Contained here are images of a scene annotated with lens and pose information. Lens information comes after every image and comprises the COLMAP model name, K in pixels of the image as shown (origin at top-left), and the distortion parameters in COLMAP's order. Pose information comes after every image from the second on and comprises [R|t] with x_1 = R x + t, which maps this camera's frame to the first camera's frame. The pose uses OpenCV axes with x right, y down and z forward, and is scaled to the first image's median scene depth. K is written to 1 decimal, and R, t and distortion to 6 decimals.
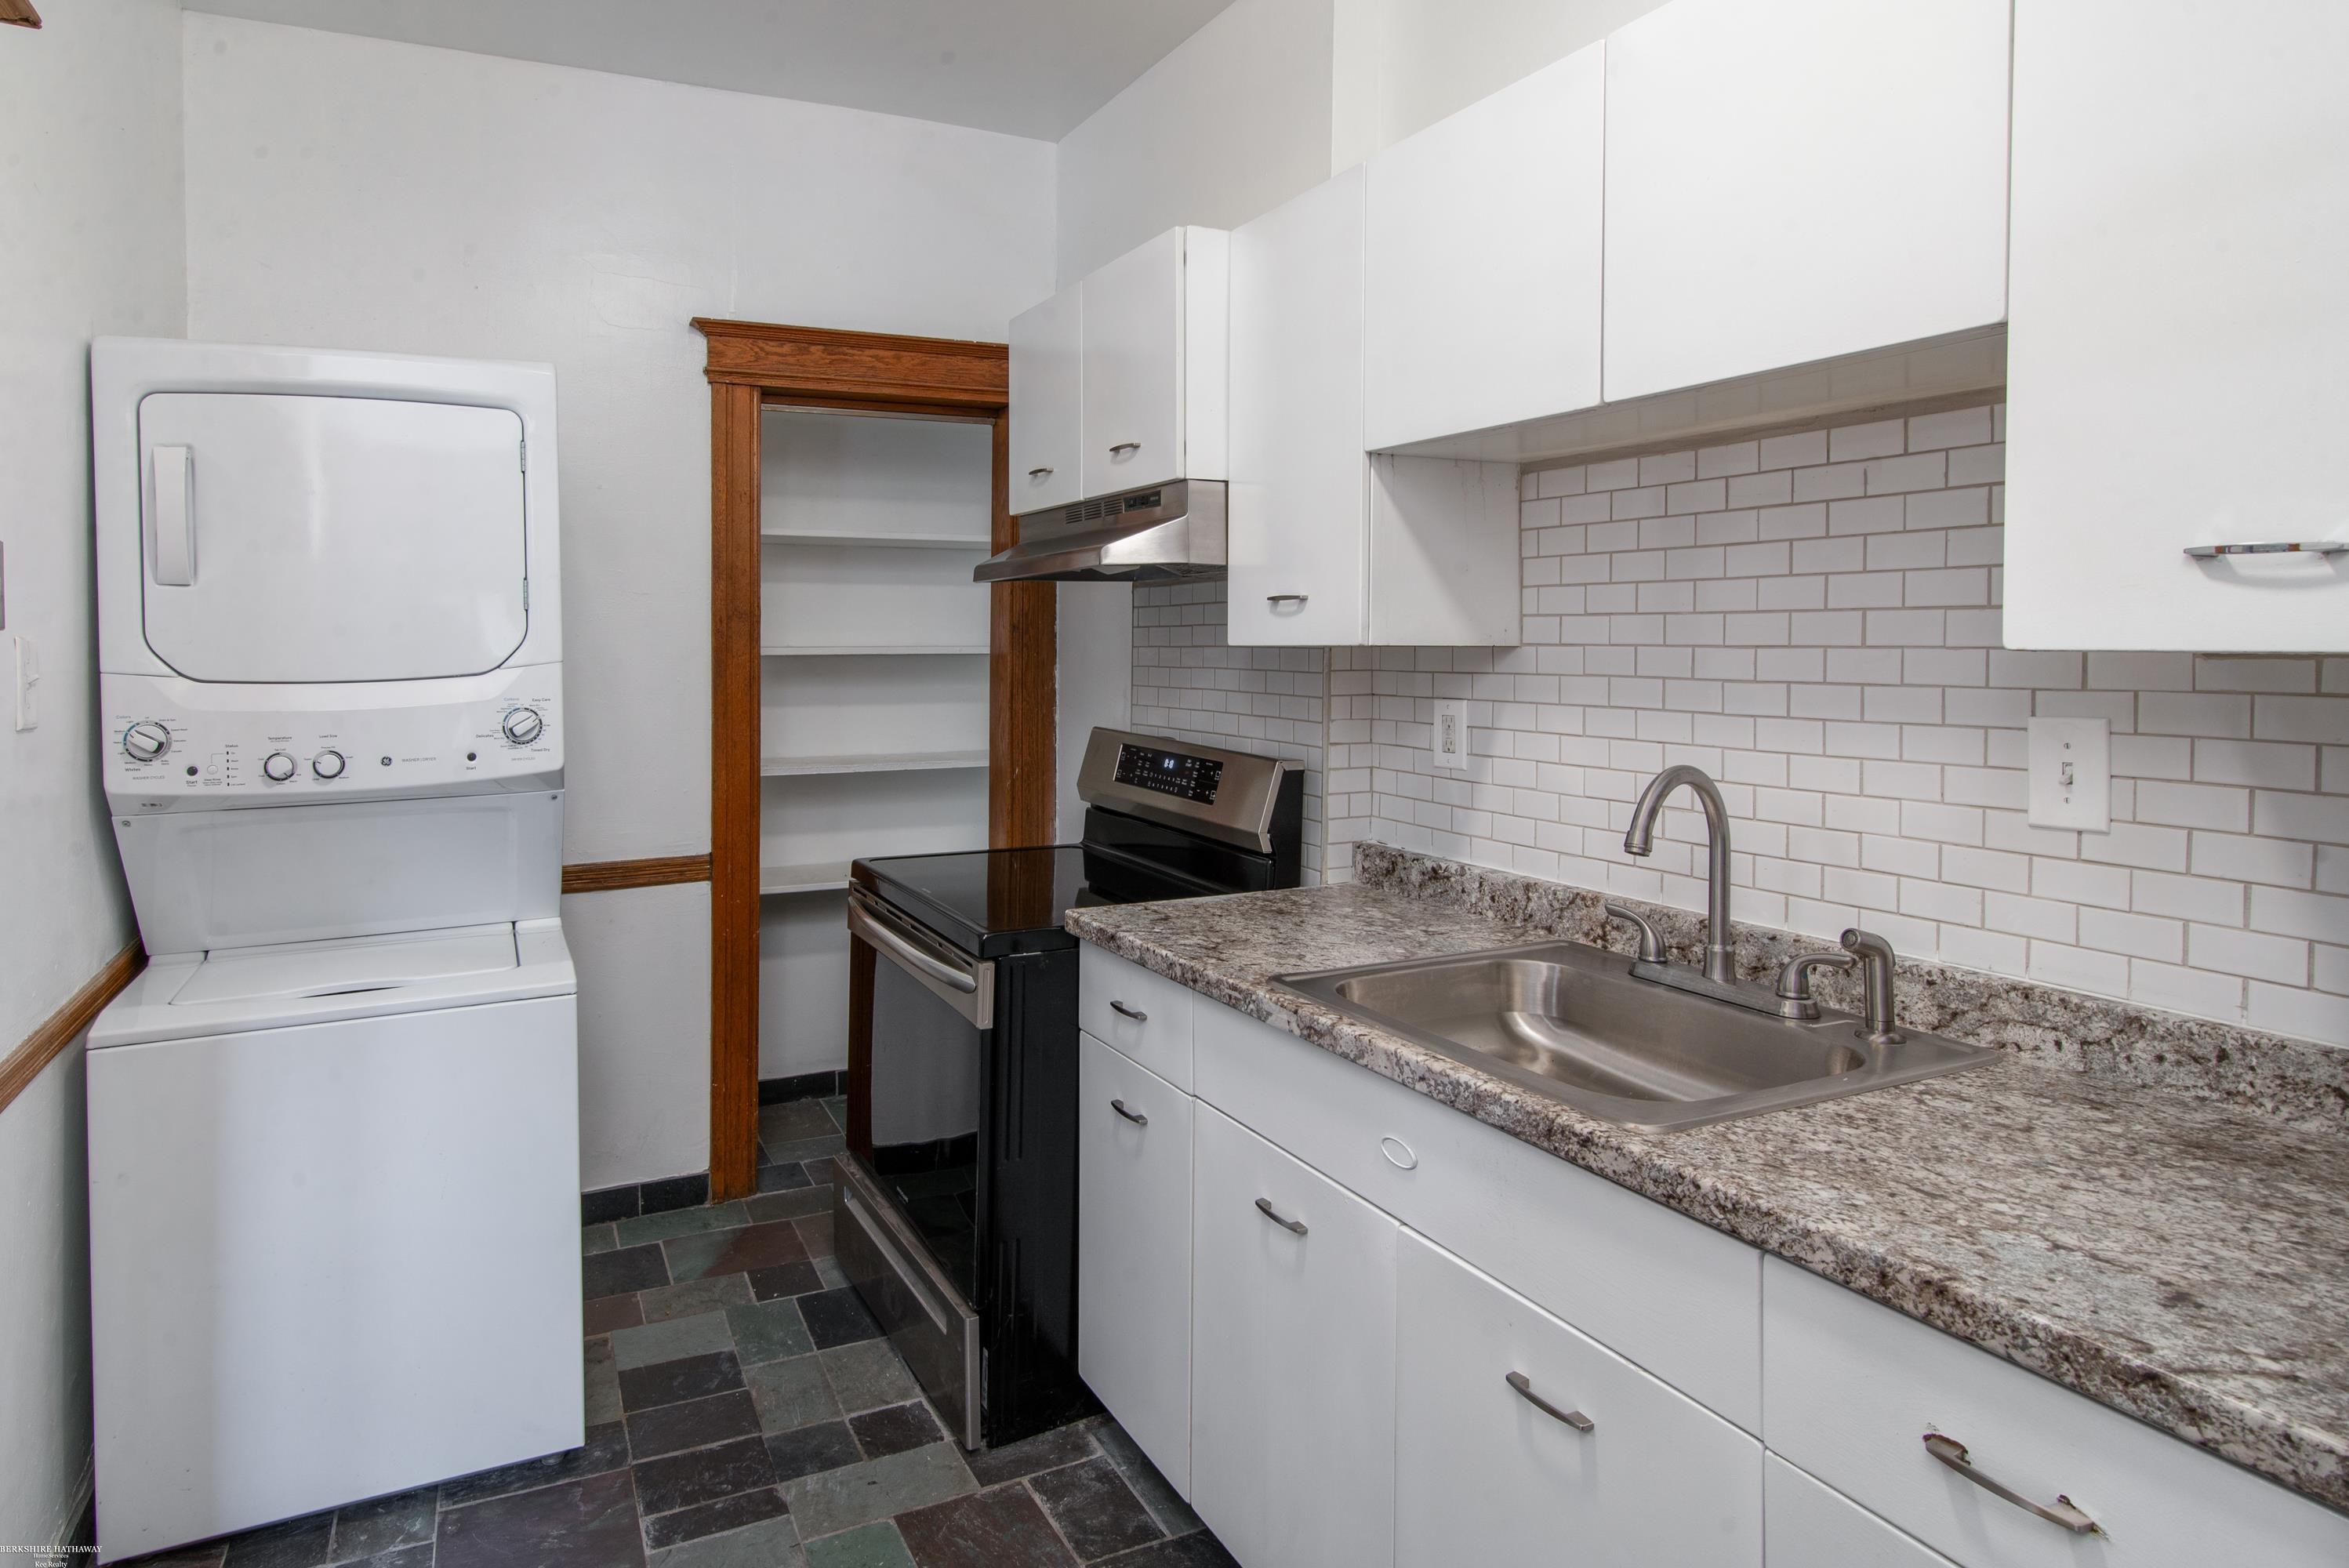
lens RADIAL K [[1300.6, 0, 983.7], [0, 1300.6, 650.2], [0, 0, 1]] dist [-0.001088, -0.001189]
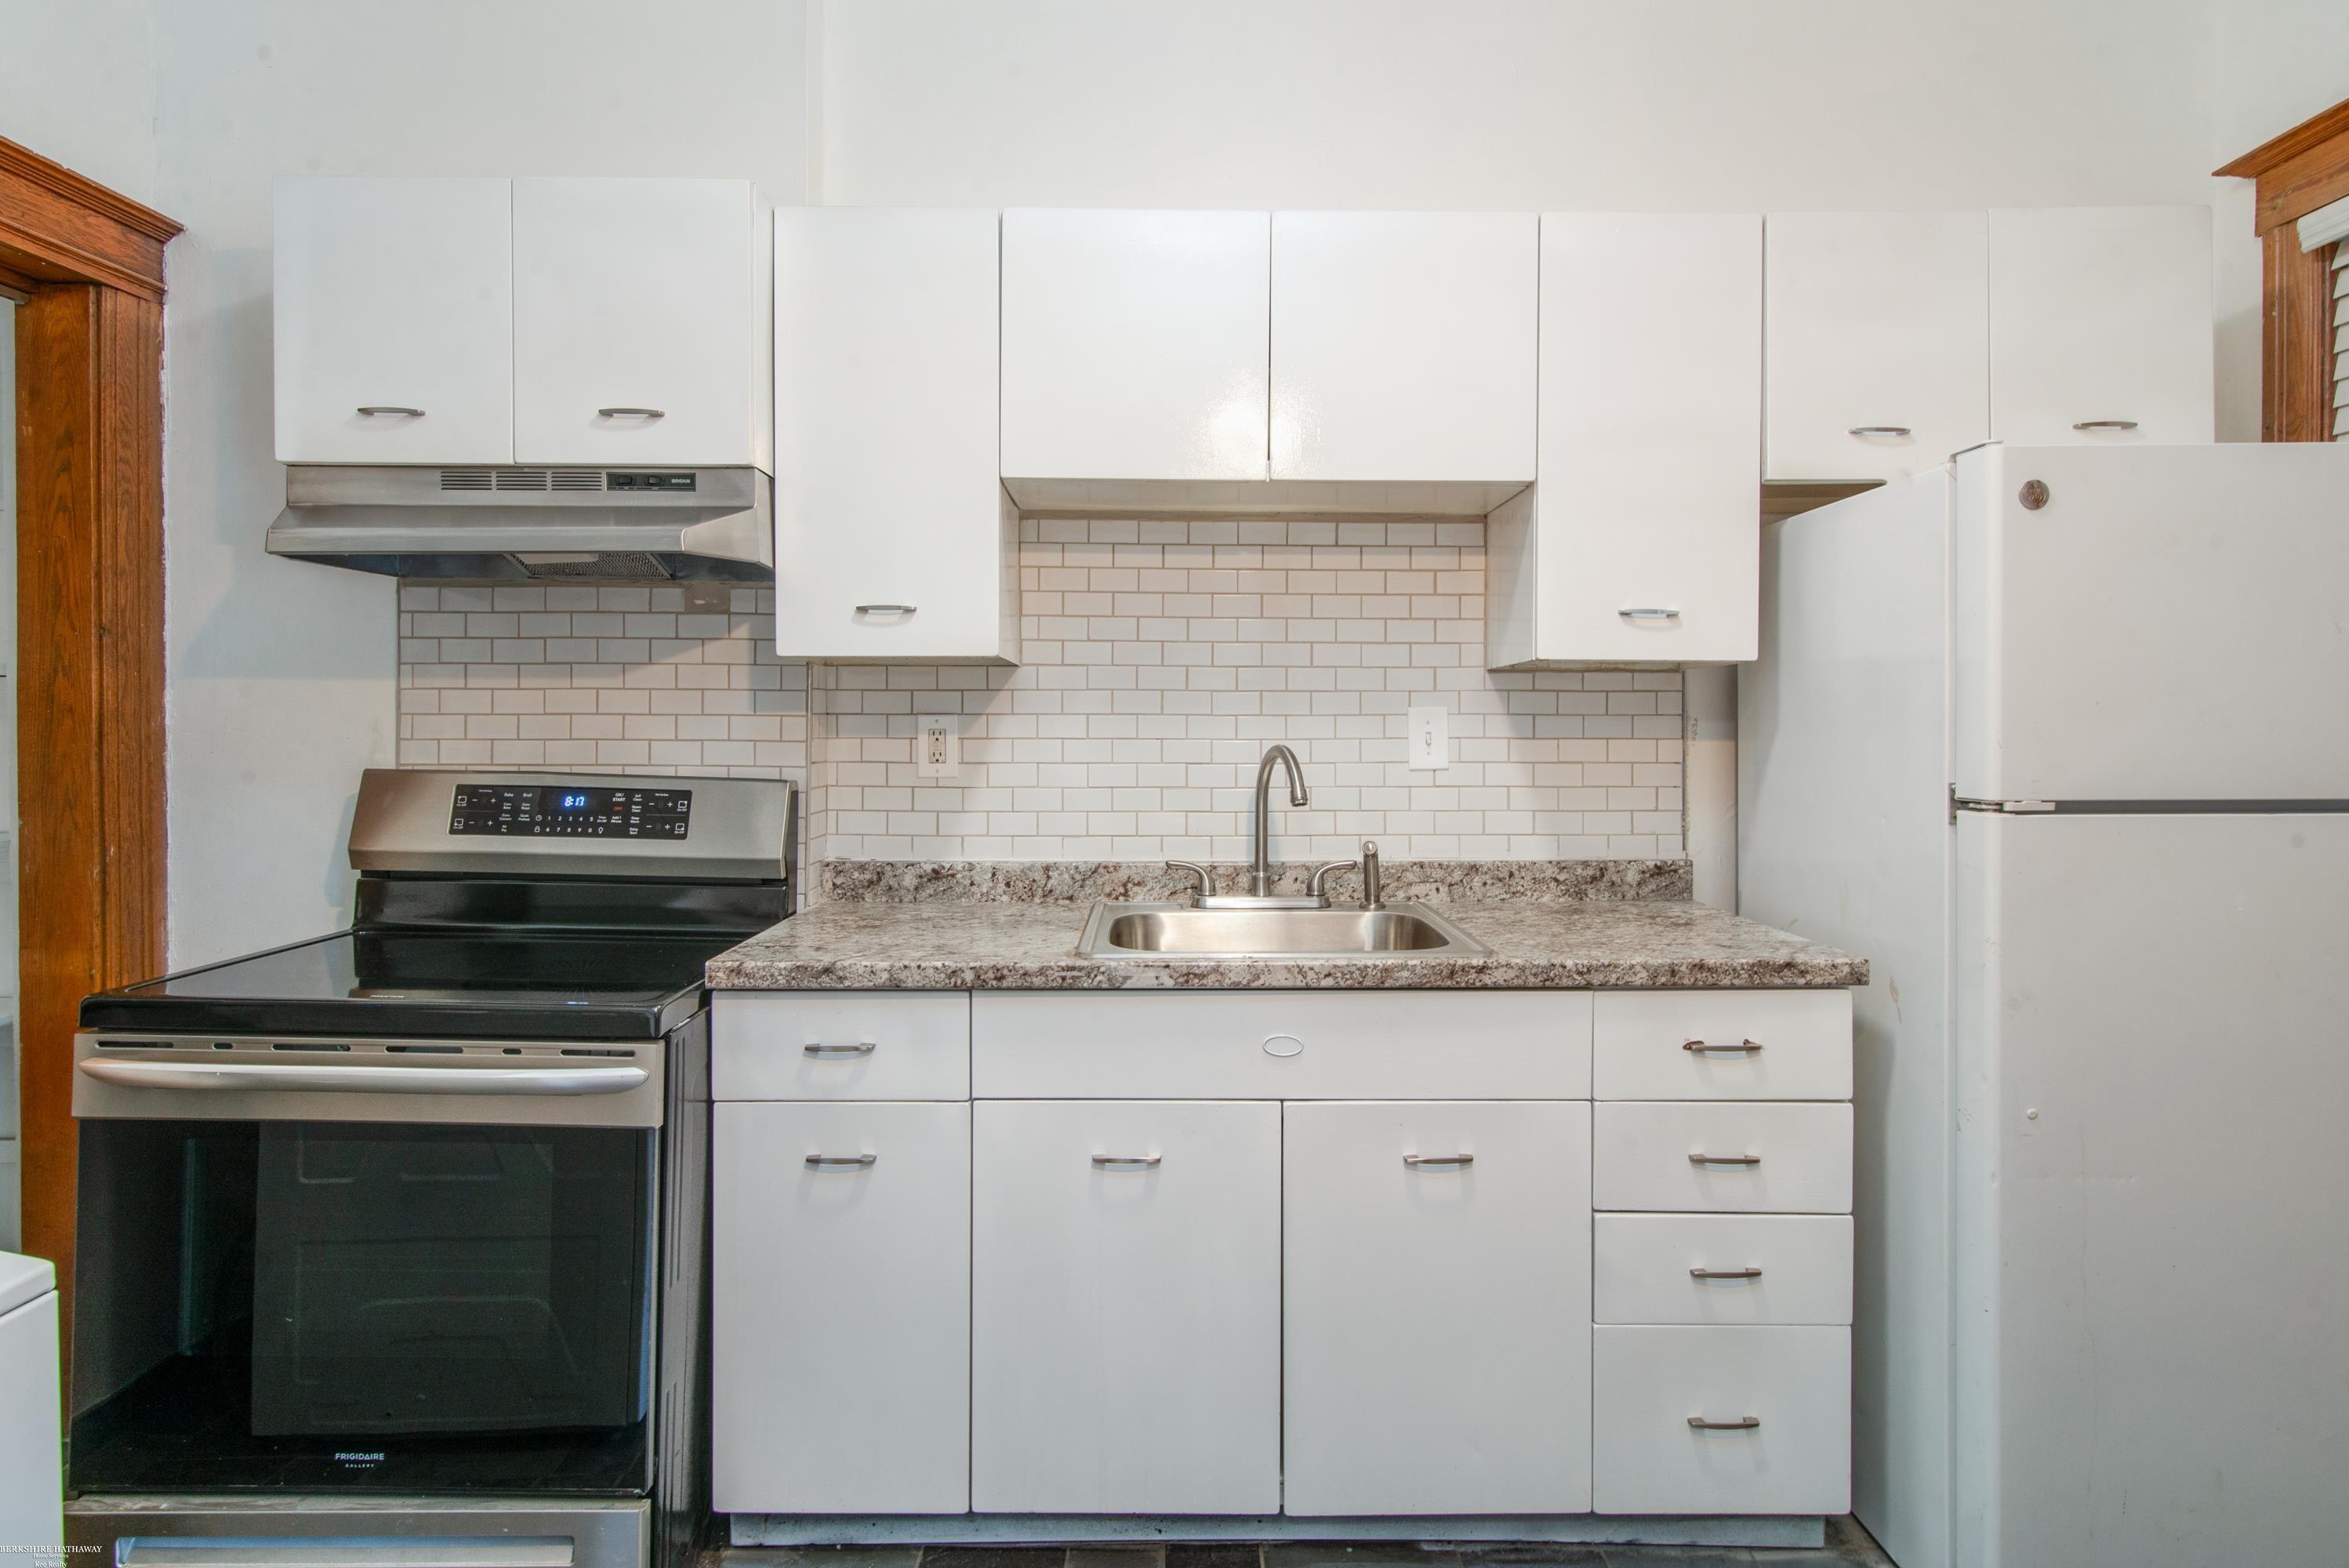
lens RADIAL K [[1302.1, 0, 1174.6], [0, 1302.1, 732.2], [0, 0, 1]] dist [0.006286, 0.000845]
pose [[0.376887, -0.003856, 0.926251, -0.674042], [0.002086, 0.999992, 0.003314, 0.057633], [-0.926257, 0.000683, 0.376892, 0.467635]]
